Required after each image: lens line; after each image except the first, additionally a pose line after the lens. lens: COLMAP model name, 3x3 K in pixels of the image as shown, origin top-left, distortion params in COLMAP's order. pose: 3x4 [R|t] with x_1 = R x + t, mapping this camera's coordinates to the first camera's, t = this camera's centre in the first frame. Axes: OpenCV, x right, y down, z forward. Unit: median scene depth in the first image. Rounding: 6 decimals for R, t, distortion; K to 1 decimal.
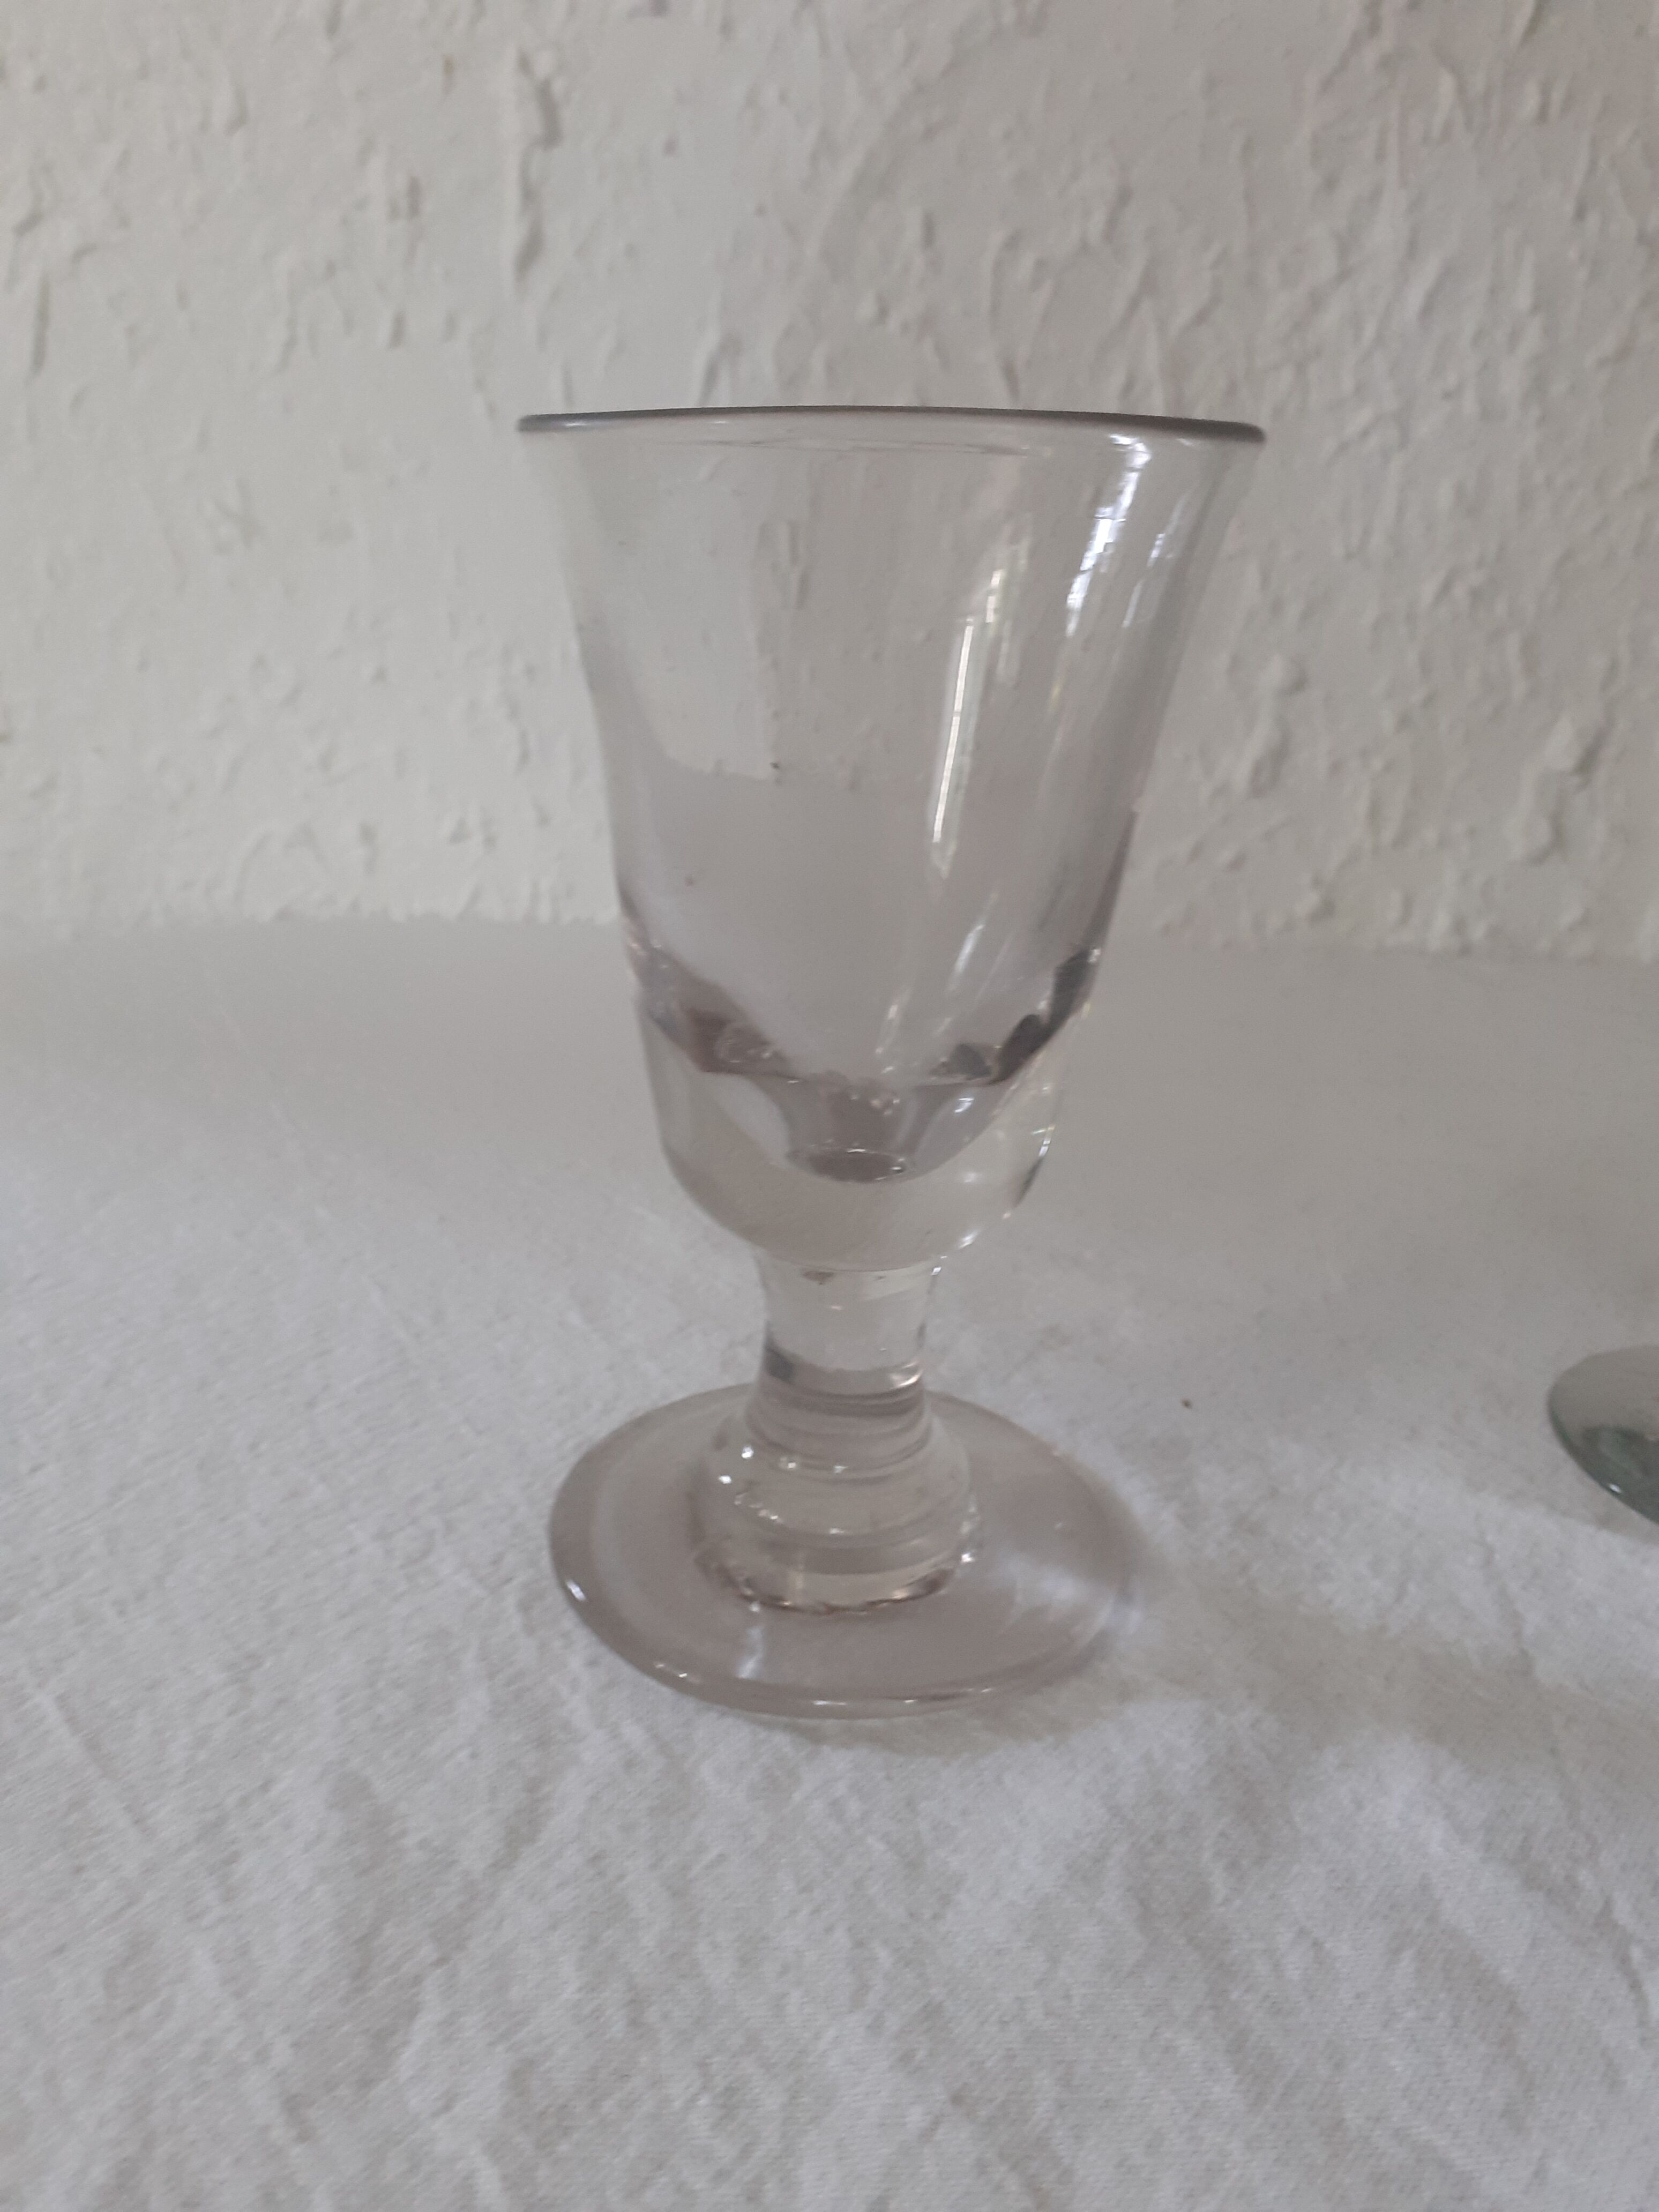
lens RADIAL K [[1897.8, 0, 829.5], [0, 1897.8, 1106.0], [0, 0, 1]] dist [-0.010972, -0.073583]
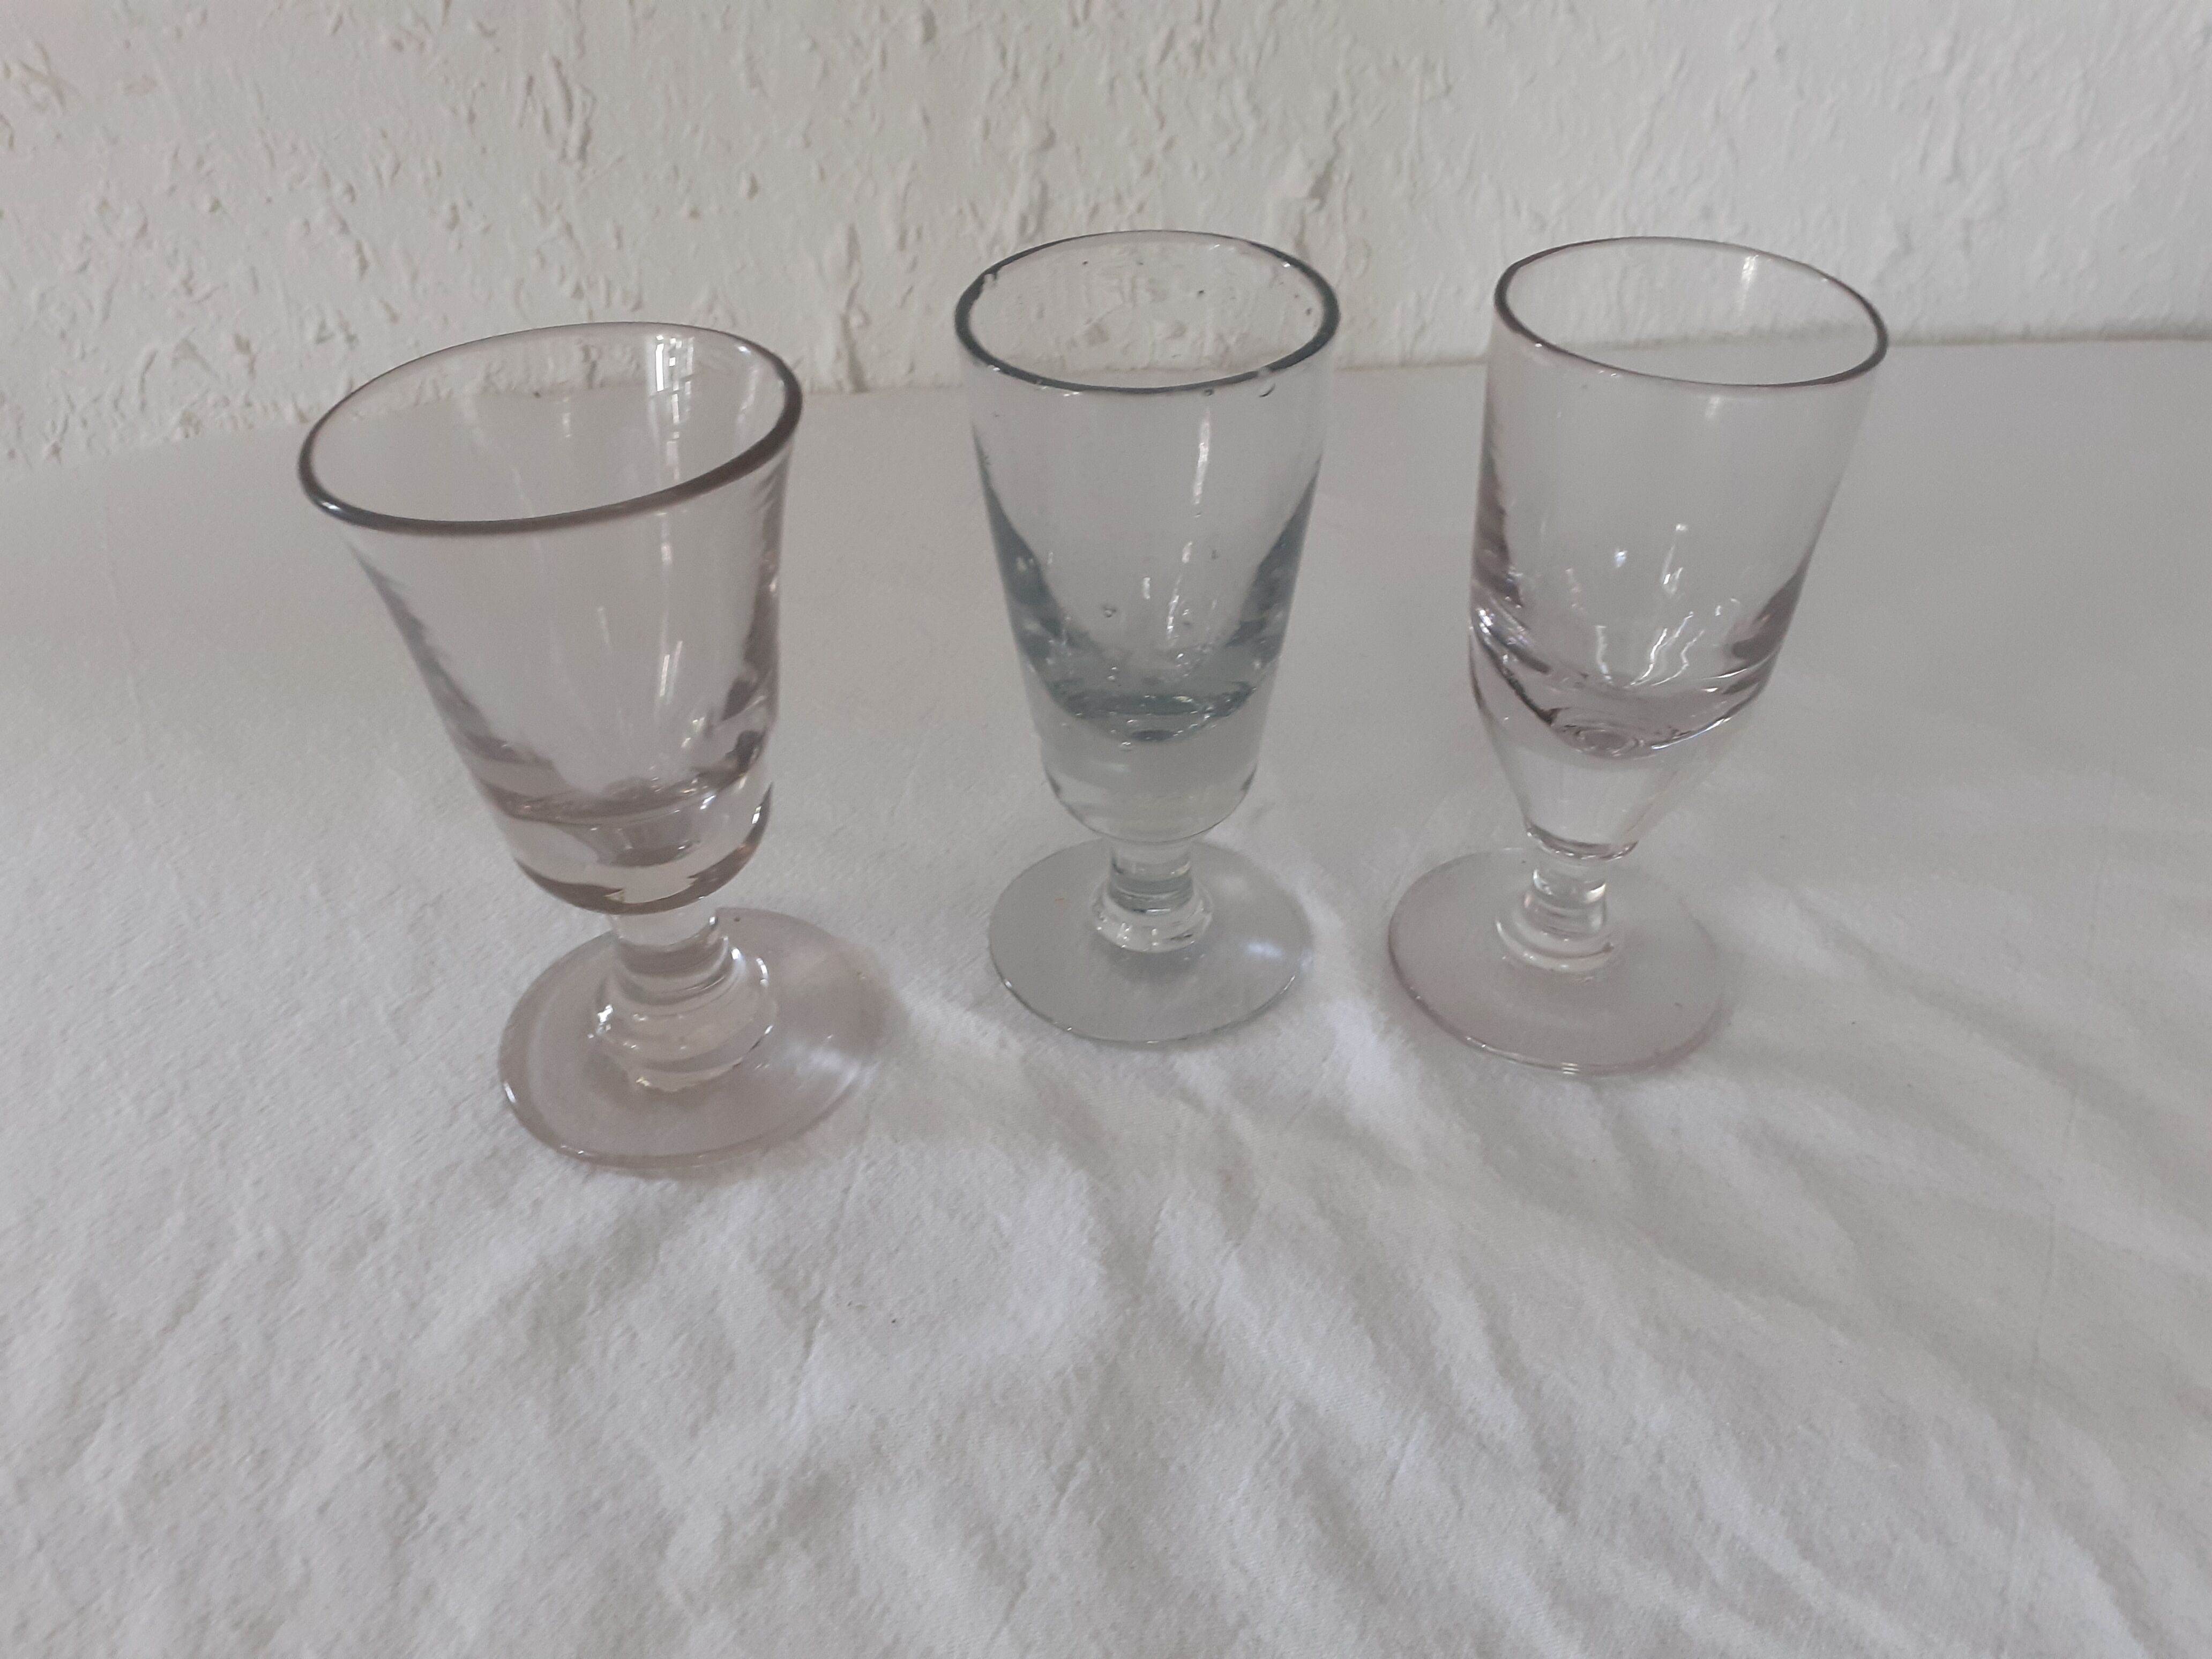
lens RADIAL K [[1935.4, 0, 1135.6], [0, 1935.4, 838.1], [0, 0, 1]] dist [-0.008409, -0.046288]
pose [[0.995892, -0.088181, 0.020561, 0.442077], [0.078666, 0.955067, 0.285760, -0.283352], [-0.044836, -0.282969, 0.958081, -0.363527]]
